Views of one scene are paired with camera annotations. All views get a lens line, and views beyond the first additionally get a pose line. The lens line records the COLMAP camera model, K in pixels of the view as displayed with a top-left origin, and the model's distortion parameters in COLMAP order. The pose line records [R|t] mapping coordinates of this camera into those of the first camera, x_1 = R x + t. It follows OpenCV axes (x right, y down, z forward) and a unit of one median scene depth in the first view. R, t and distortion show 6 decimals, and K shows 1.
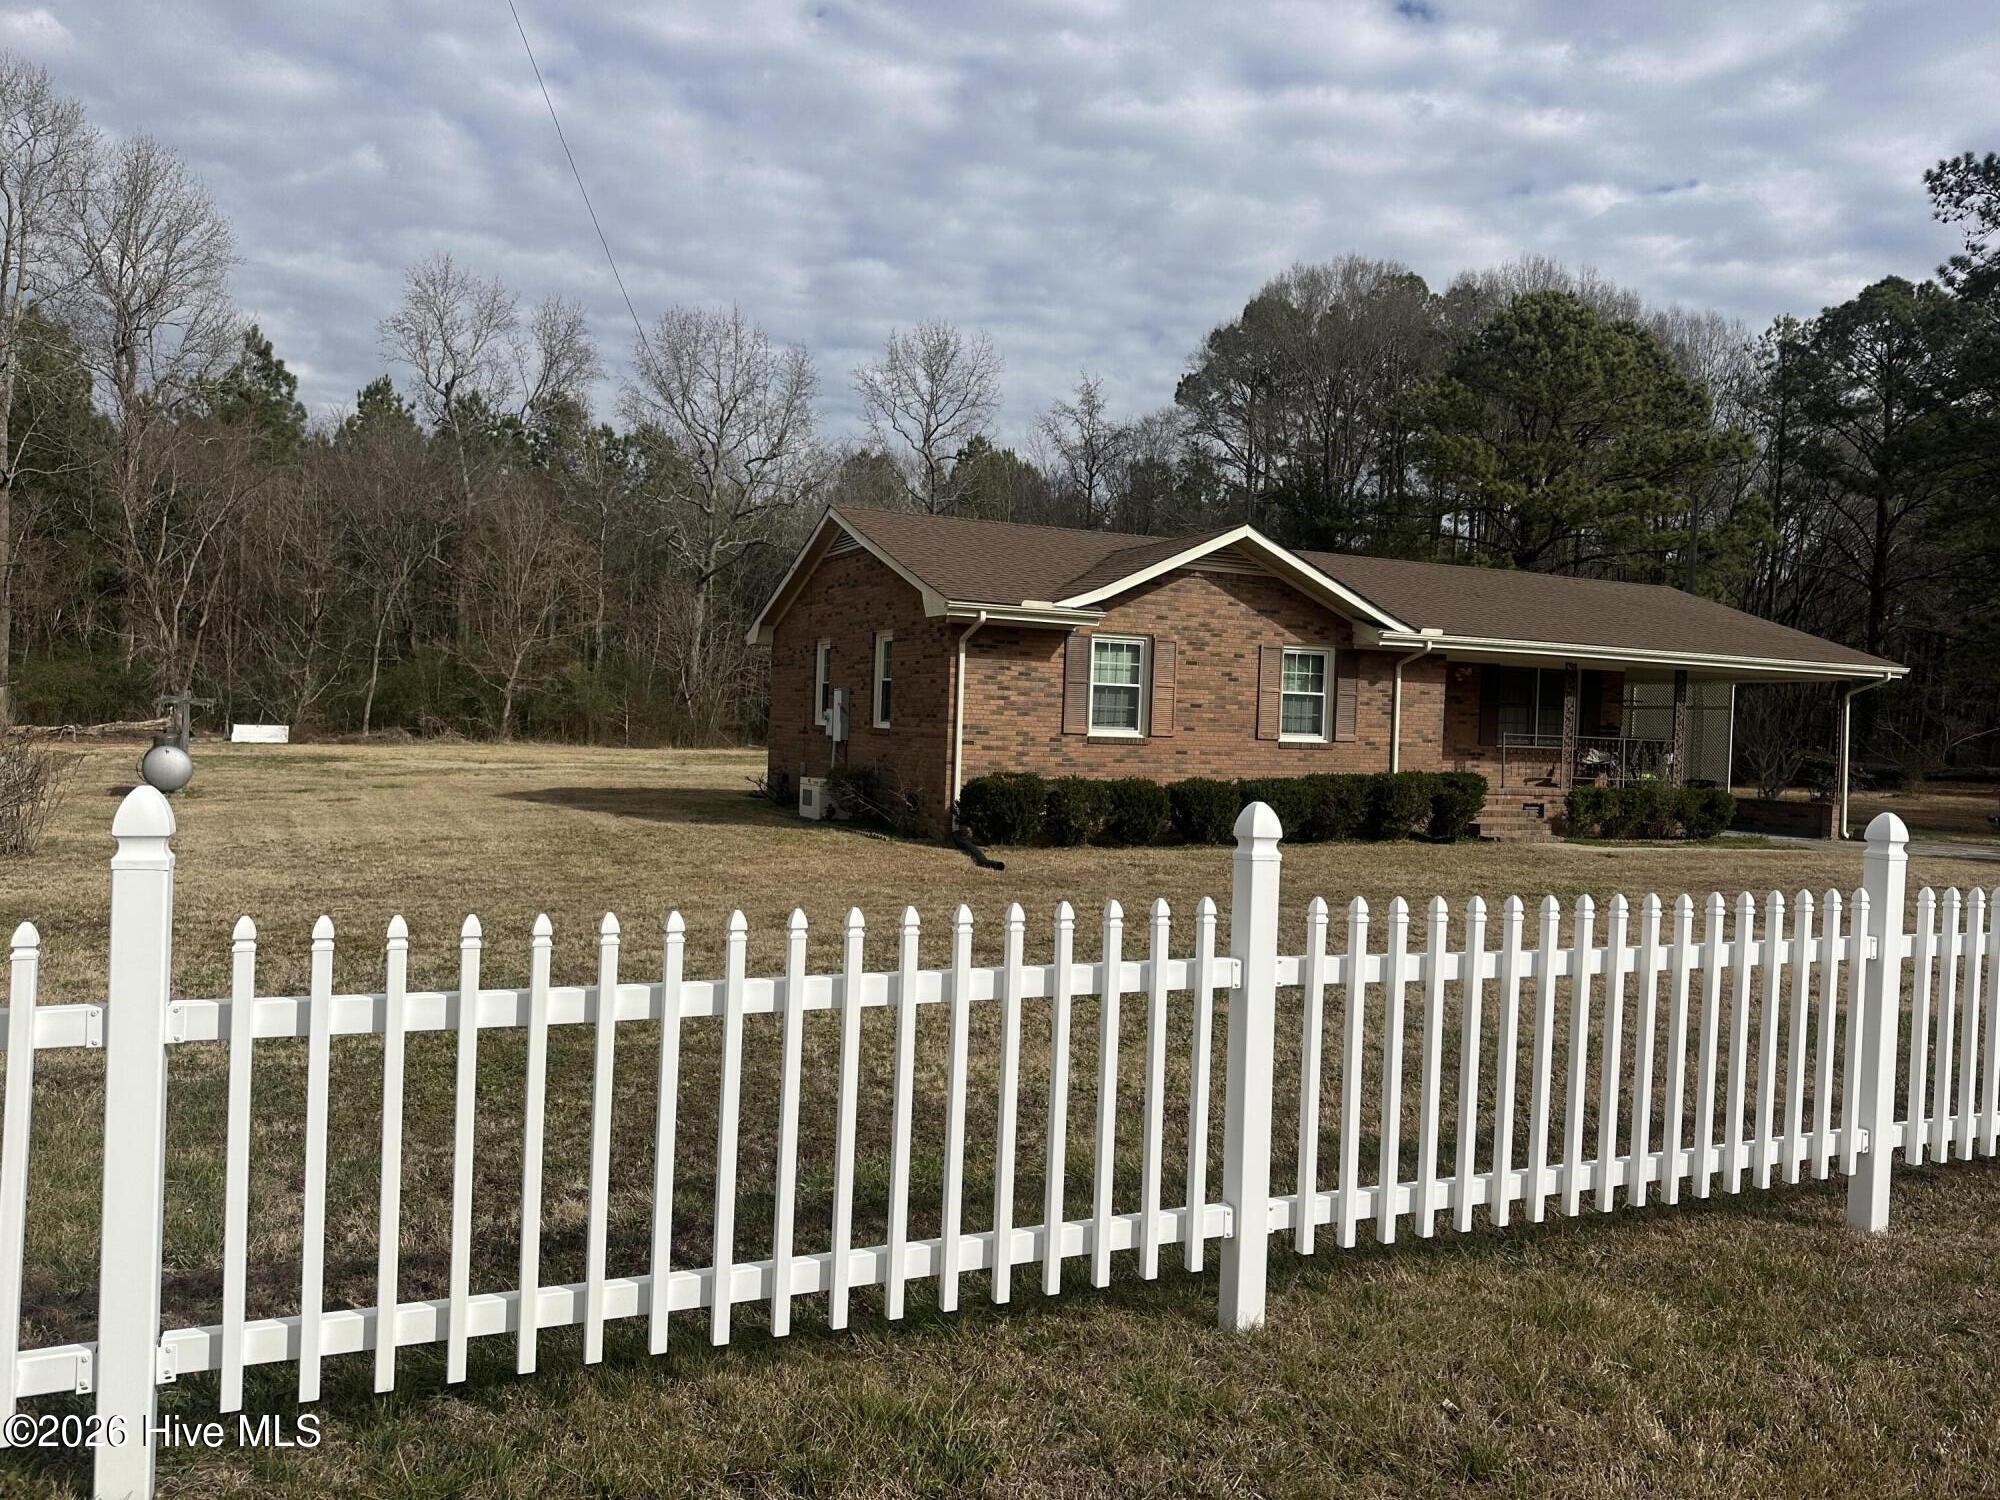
lens RADIAL K [[1211.3, 0, 951.2], [0, 1211.3, 693.4], [0, 0, 1]] dist [0.044115, 0.001221]
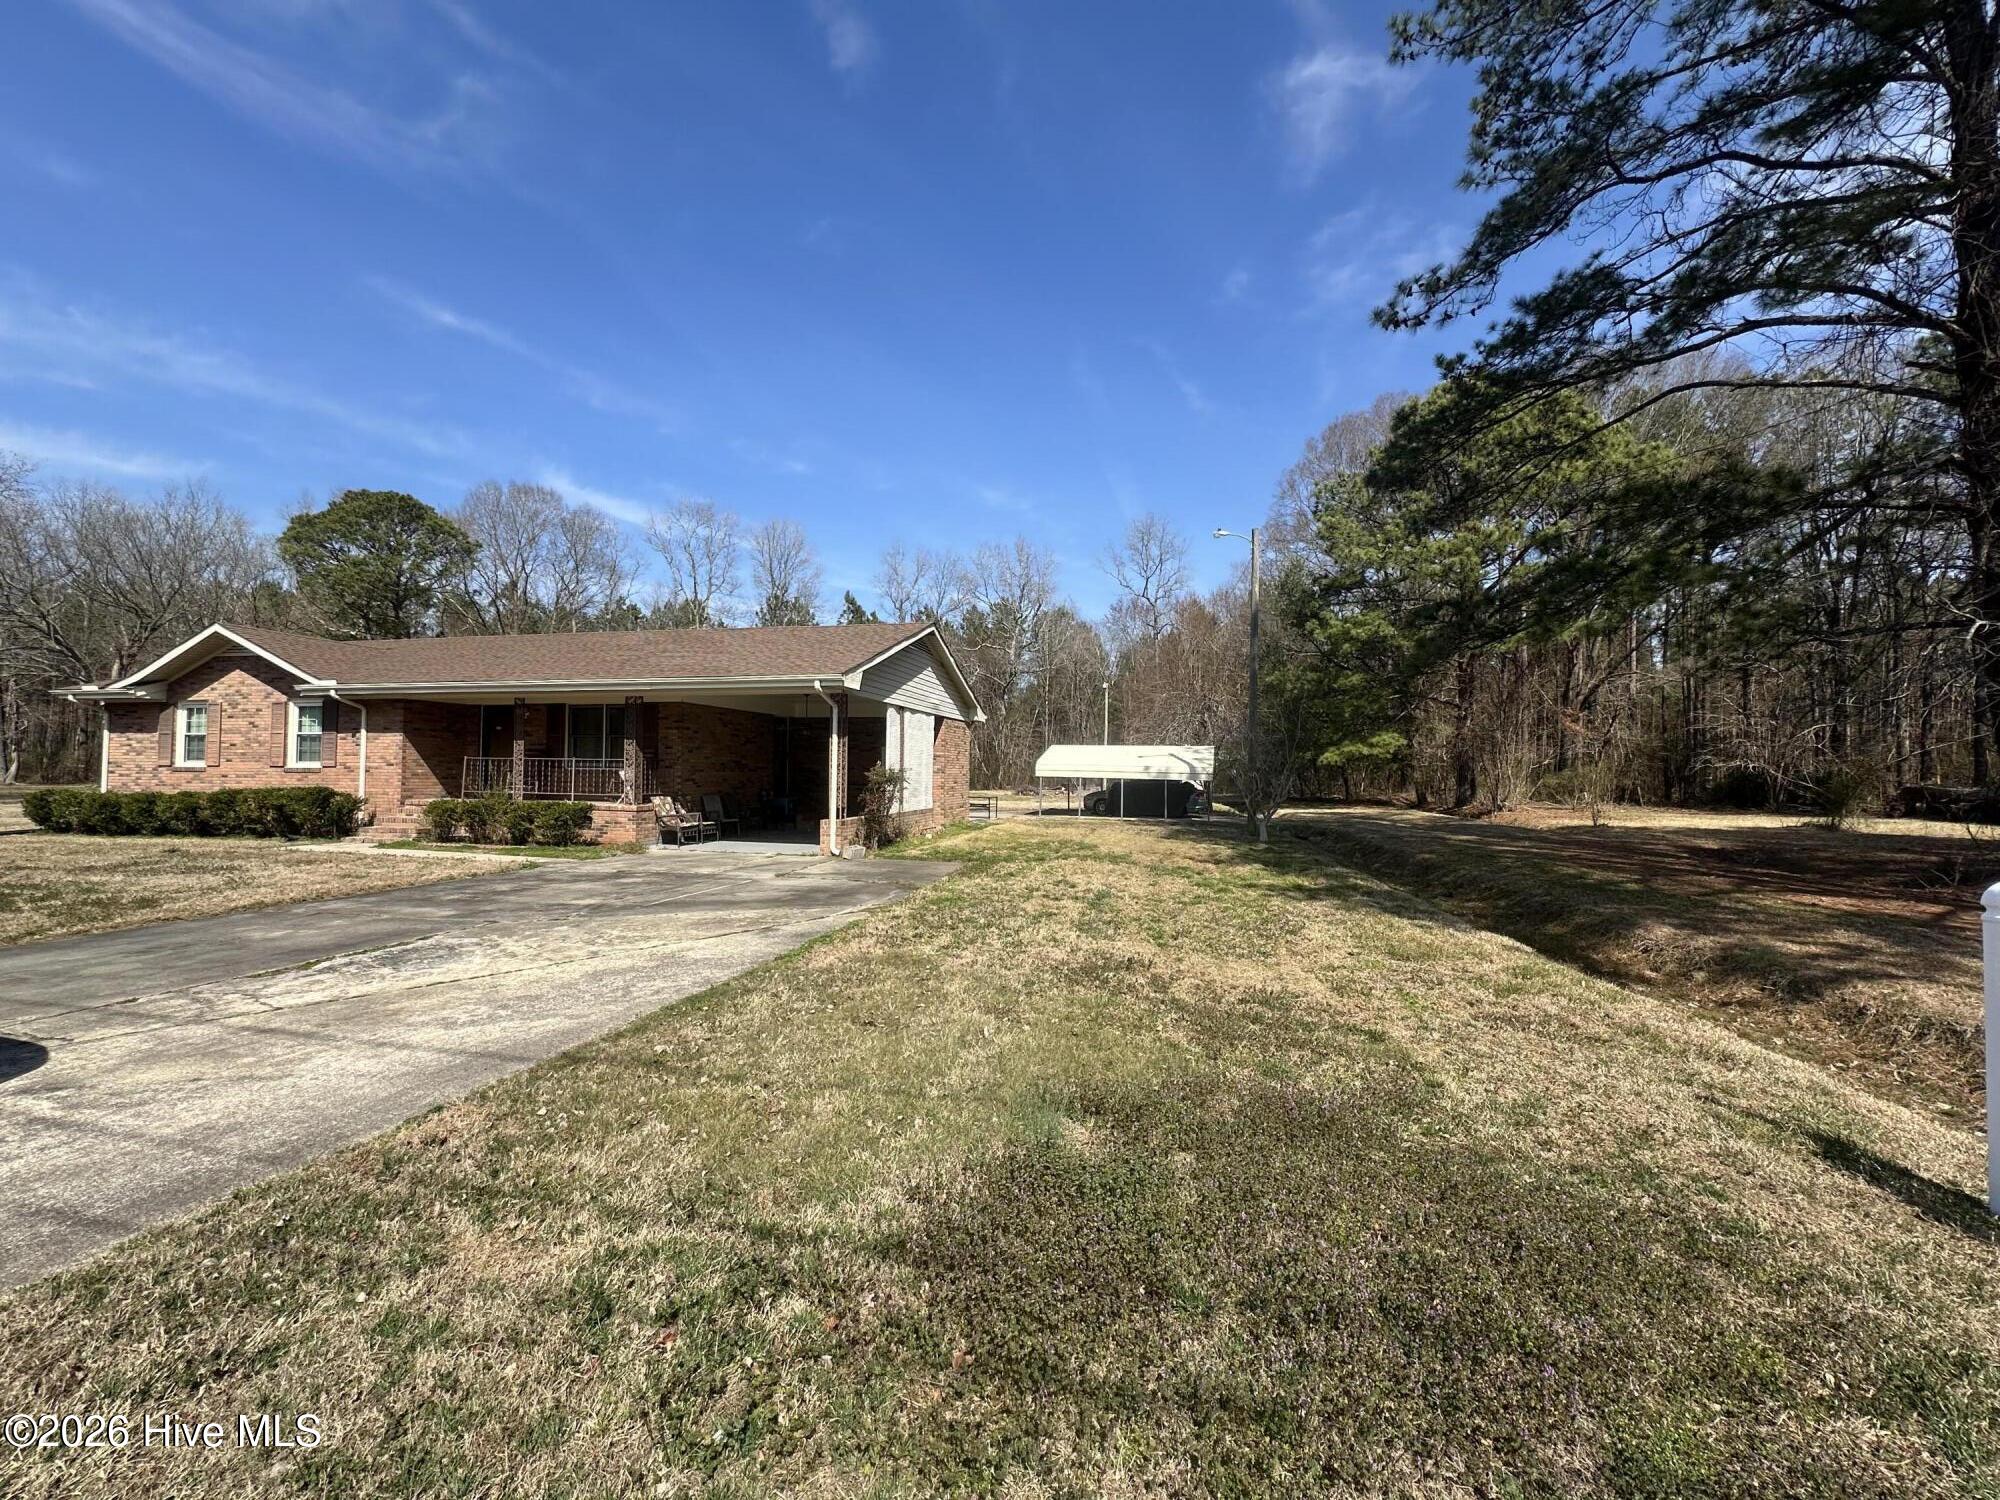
lens RADIAL K [[798.9, 0, 1013.7], [0, 798.9, 743.8], [0, 0, 1]] dist [-0.004358, 0.002164]
pose [[0.817617, -0.053744, -0.573248, 1.540128], [0.026151, 0.998073, -0.056273, 0.088529], [0.575168, 0.031019, 0.817447, 0.734274]]
